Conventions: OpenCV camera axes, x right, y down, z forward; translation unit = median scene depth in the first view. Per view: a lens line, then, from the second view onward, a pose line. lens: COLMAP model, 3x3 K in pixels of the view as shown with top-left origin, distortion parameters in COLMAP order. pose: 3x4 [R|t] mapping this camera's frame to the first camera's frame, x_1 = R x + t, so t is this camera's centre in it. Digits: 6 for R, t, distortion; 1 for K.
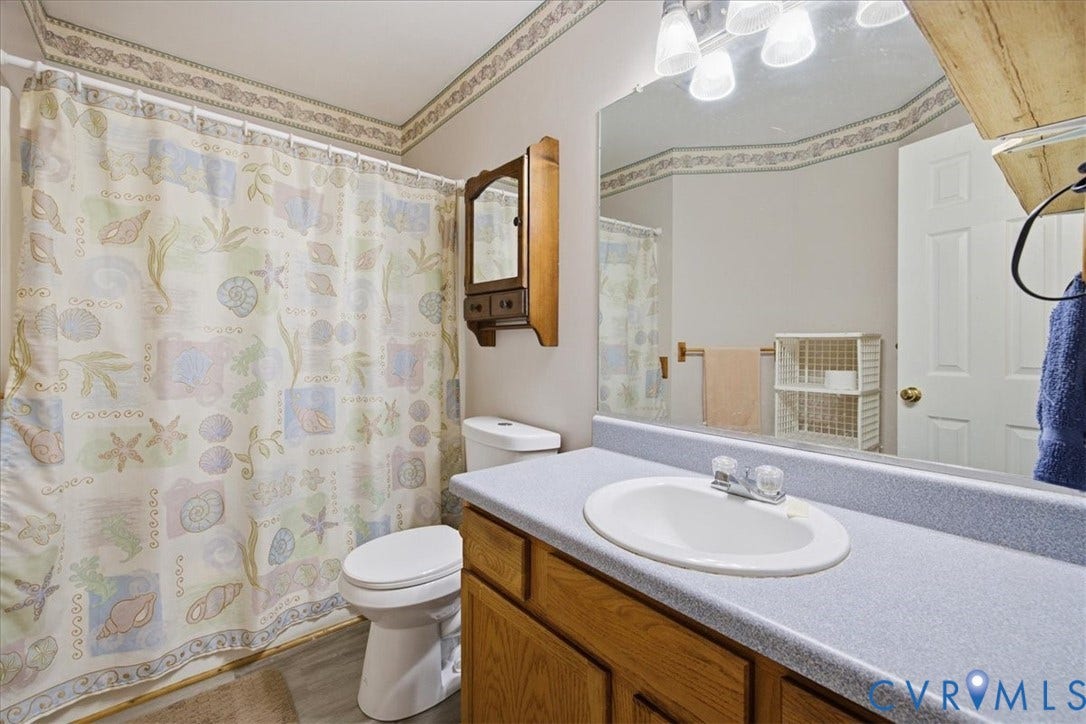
lens RADIAL K [[470.4, 0, 543.8], [0, 470.4, 358.1], [0, 0, 1]] dist [-0.012065, 0.000522]
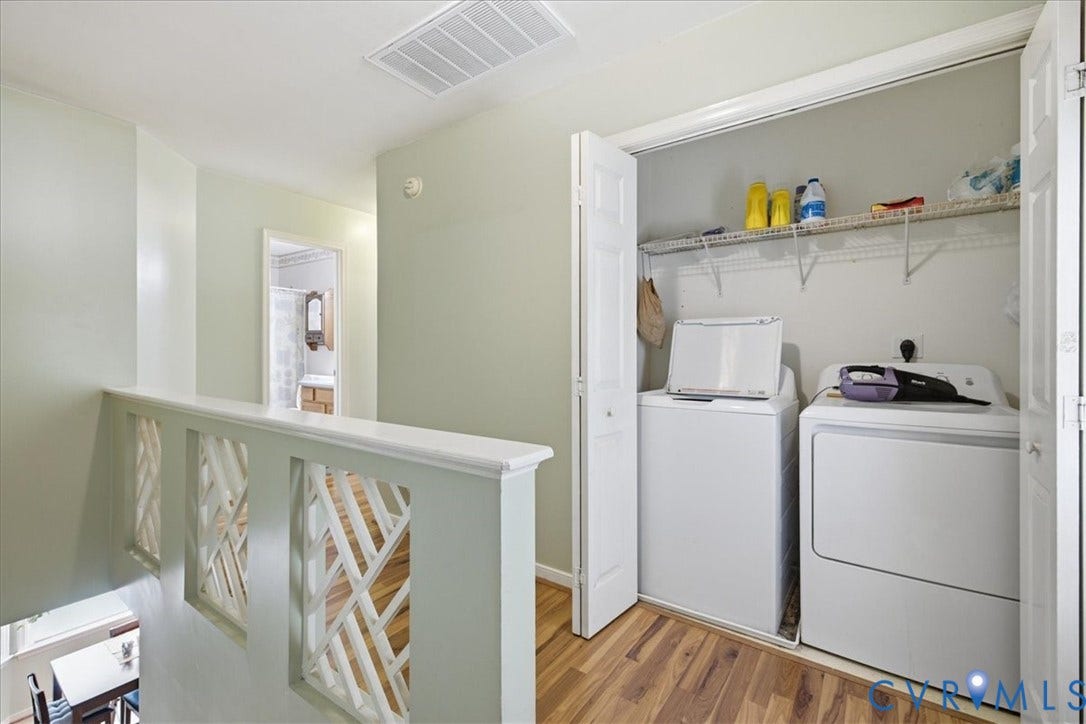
lens RADIAL K [[470.4, 0, 541.3], [0, 470.4, 354.4], [0, 0, 1]] dist [-0.012065, 0.000522]
pose [[0.967750, -0.003237, 0.251891, 0.523041], [0.007089, 0.999871, -0.014387, 0.049531], [-0.251812, 0.015709, 0.967649, -2.218407]]
